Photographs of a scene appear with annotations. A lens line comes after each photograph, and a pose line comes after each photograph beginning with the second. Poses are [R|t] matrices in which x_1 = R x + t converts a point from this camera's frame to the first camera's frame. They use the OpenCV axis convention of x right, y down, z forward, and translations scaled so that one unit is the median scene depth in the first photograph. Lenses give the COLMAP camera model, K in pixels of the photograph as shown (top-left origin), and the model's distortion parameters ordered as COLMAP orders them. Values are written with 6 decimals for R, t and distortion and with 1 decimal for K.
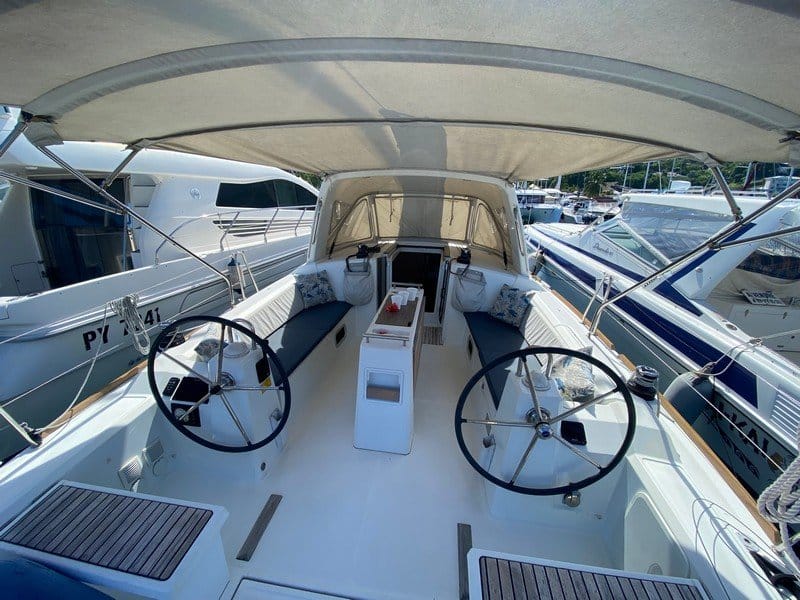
lens RADIAL K [[323.8, 0, 406.4], [0, 323.8, 297.5], [0, 0, 1]] dist [0.019765, -0.018040]
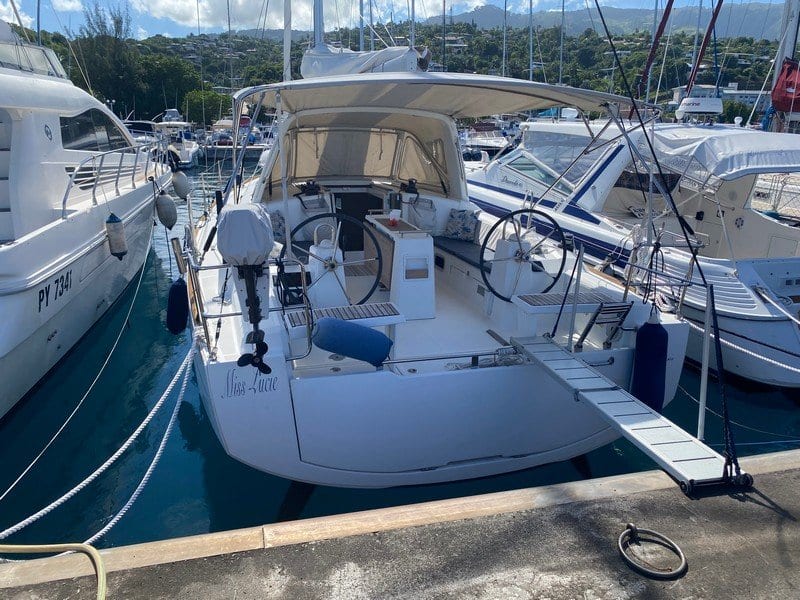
lens RADIAL K [[600.9, 0, 400.0], [0, 600.9, 300.0], [0, 0, 1]] dist [0.042151, -0.059314]
pose [[0.919236, -0.128258, 0.372229, -0.635281], [0.135615, 0.990741, 0.006471, 0.221577], [-0.369612, 0.044531, 0.928118, -0.783513]]
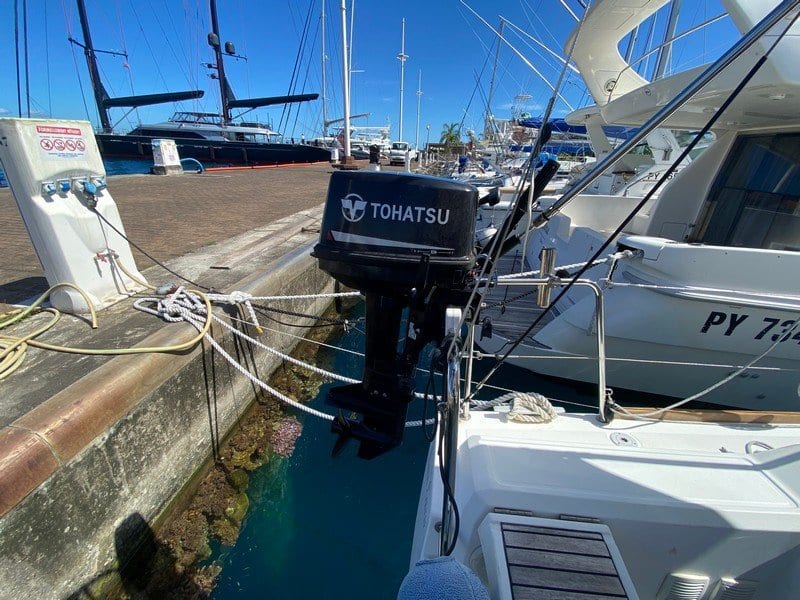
lens RADIAL K [[321.6, 0, 398.1], [0, 321.6, 297.8], [0, 0, 1]] dist [0.014153, -0.018371]
pose [[0.005881, 0.400745, -0.916171, -0.270146], [-0.330779, 0.865390, 0.376410, 0.037164], [0.943690, 0.300837, 0.137647, 0.161939]]
